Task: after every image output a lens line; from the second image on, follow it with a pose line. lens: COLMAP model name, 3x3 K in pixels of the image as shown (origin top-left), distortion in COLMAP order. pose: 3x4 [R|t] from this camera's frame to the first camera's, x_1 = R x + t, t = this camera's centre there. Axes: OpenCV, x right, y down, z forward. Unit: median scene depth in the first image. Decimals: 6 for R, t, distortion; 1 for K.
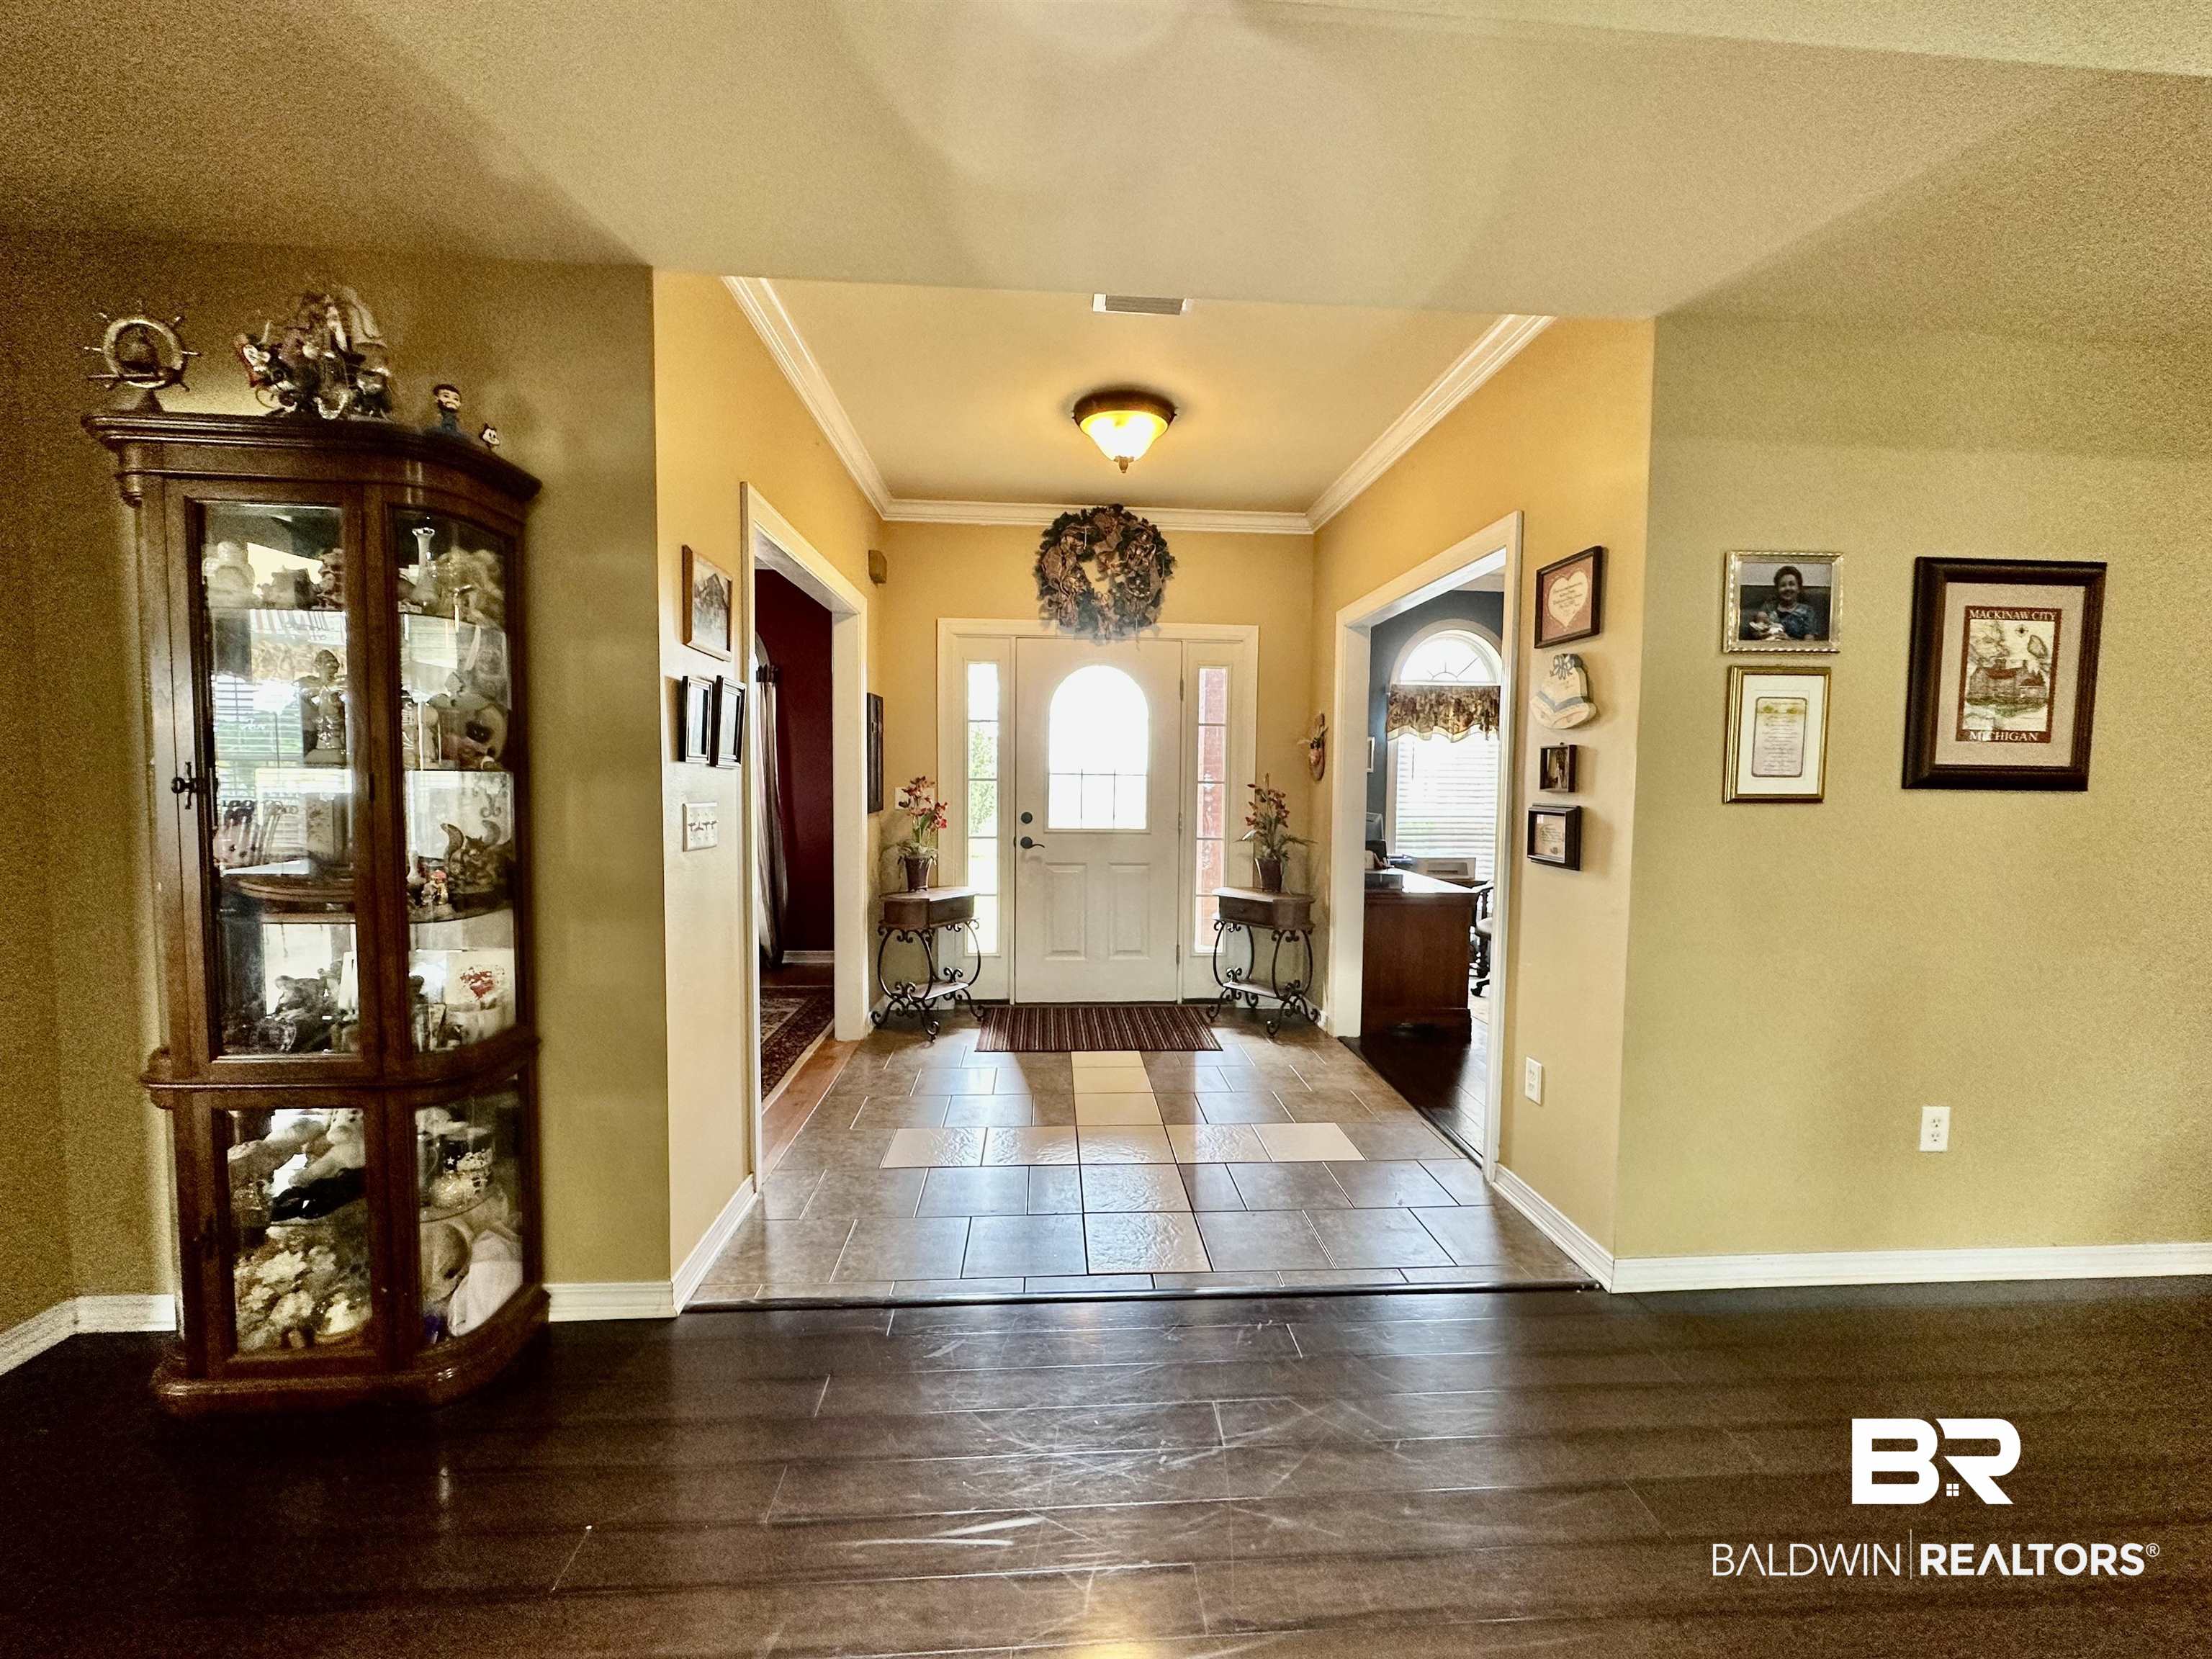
lens RADIAL K [[879.9, 0, 1108.8], [0, 879.9, 826.6], [0, 0, 1]] dist [0.002871, 0.000171]
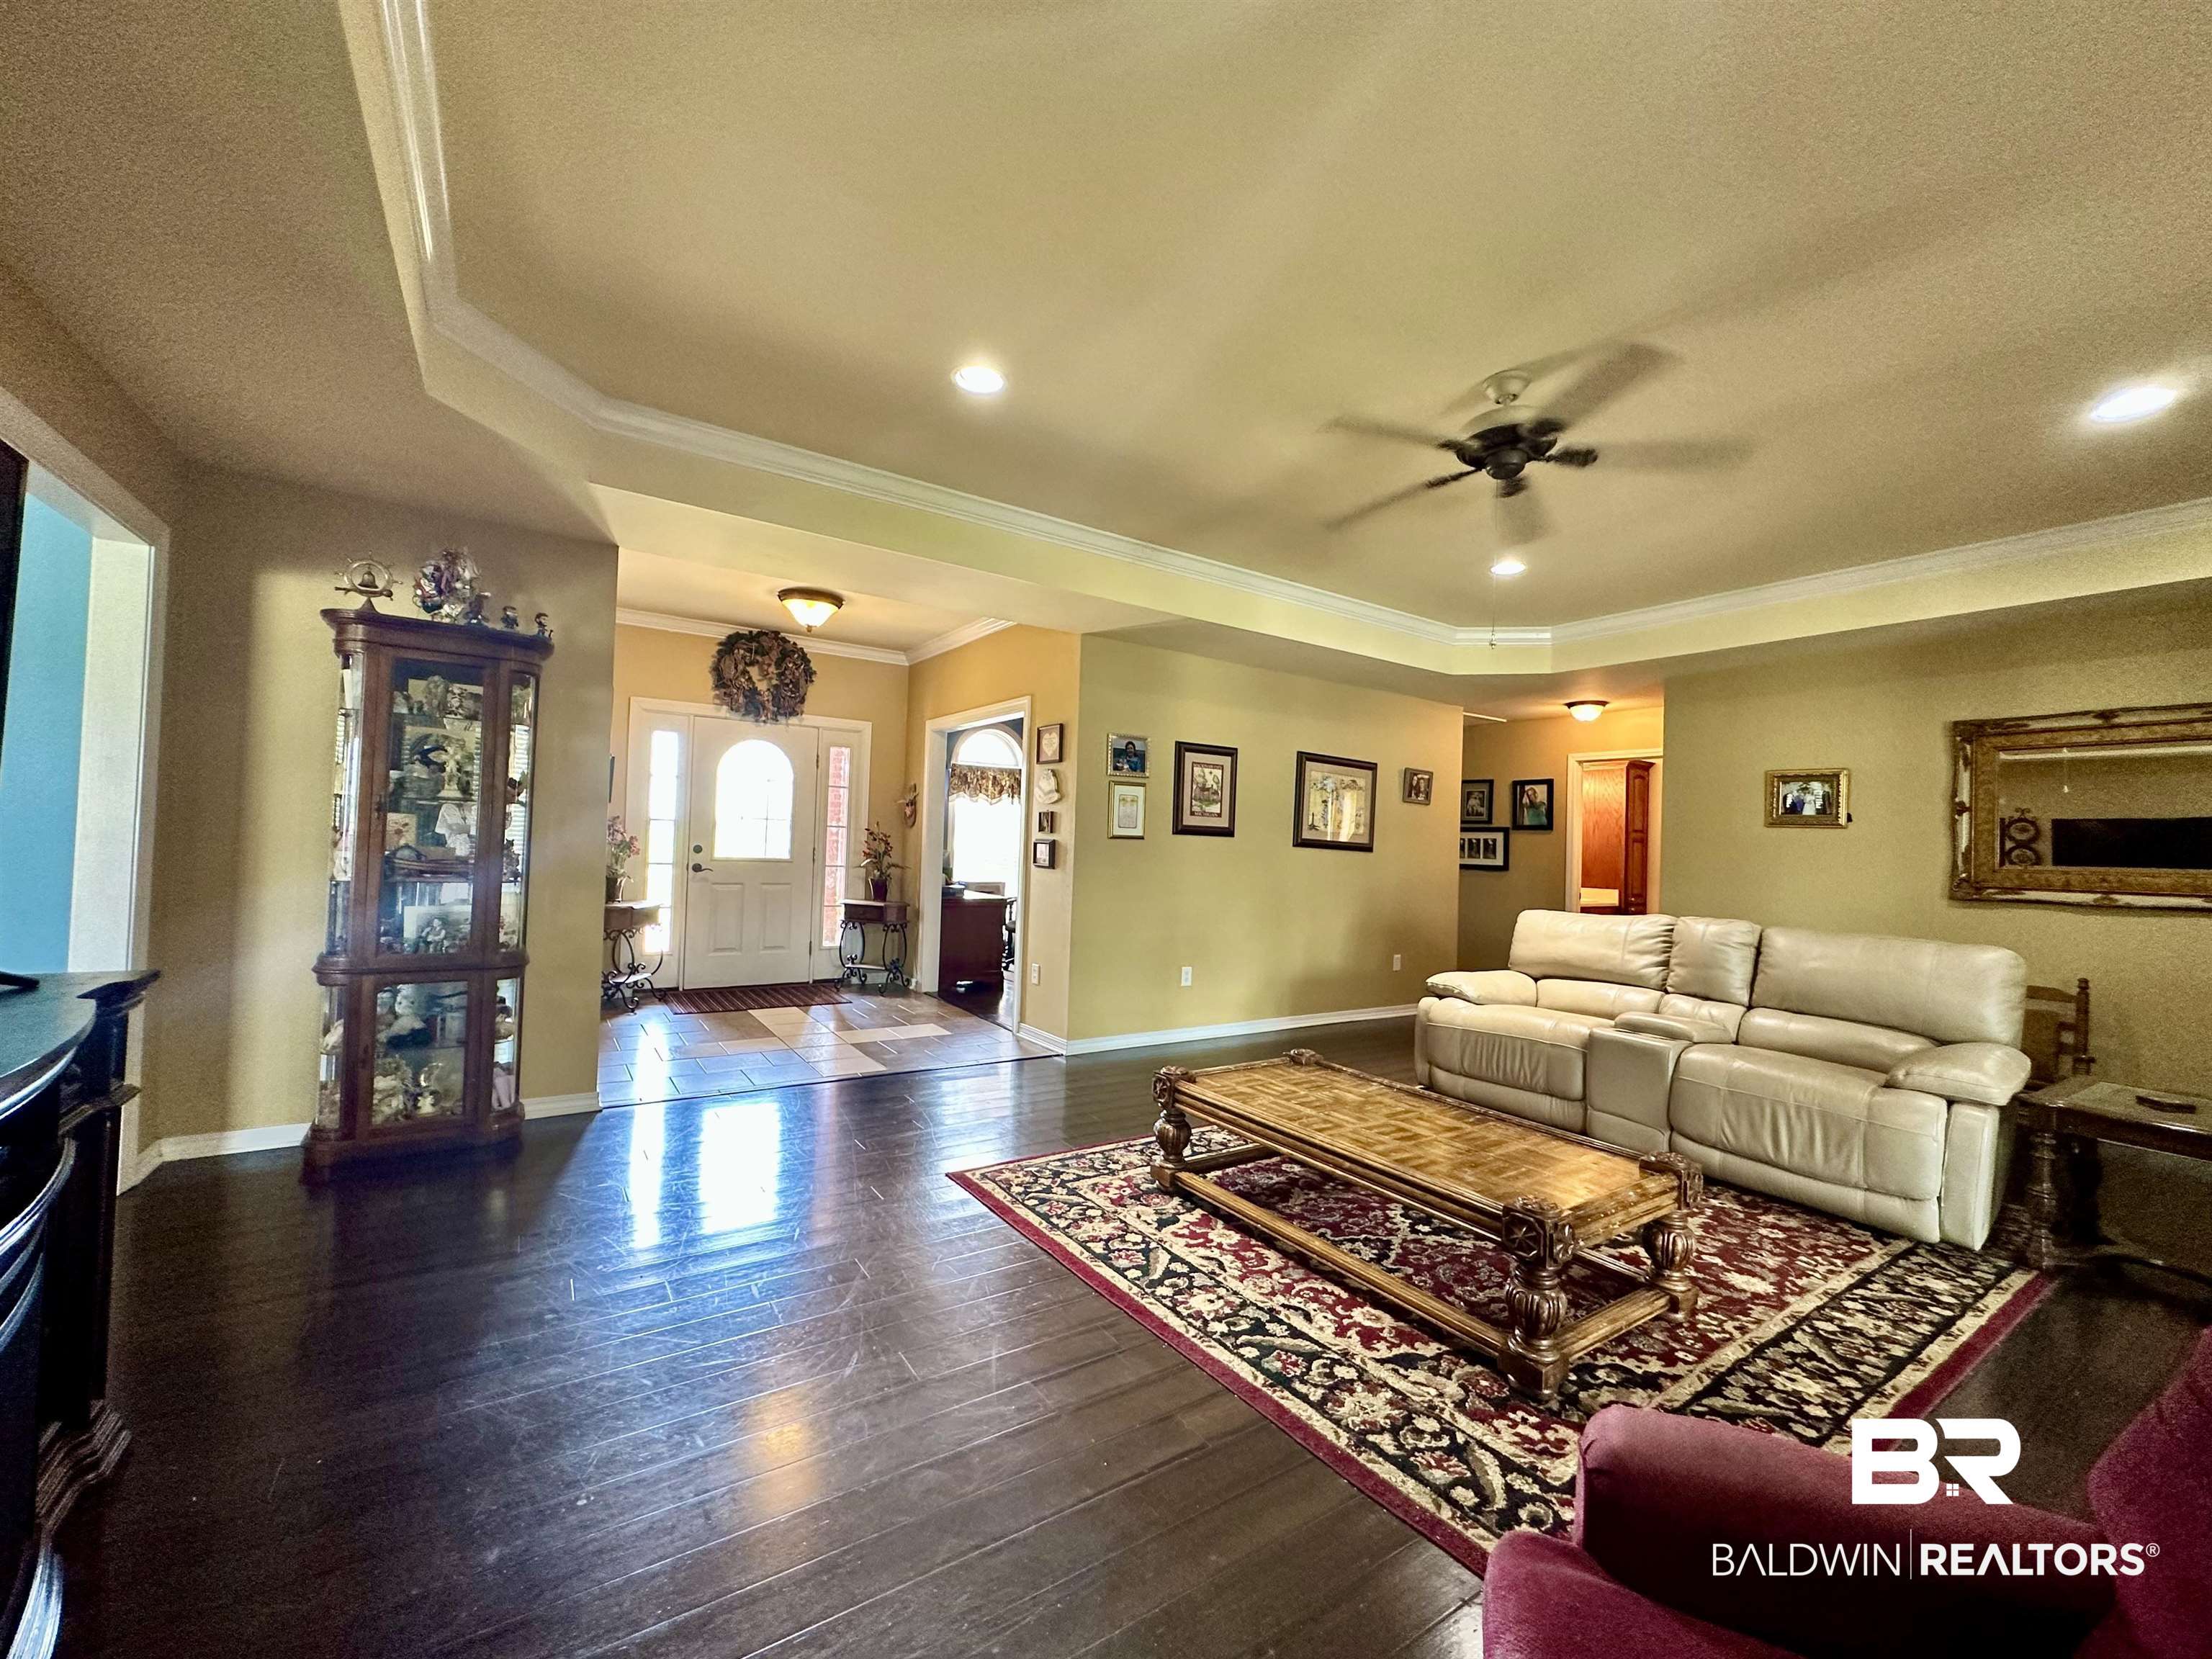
lens RADIAL K [[879.9, 0, 1108.8], [0, 879.9, 826.6], [0, 0, 1]] dist [0.002871, 0.000171]
pose [[0.868975, 0.028947, 0.494009, -0.218974], [0.001820, 0.998094, -0.061685, 0.041180], [-0.494853, 0.054501, 0.867266, -0.493693]]
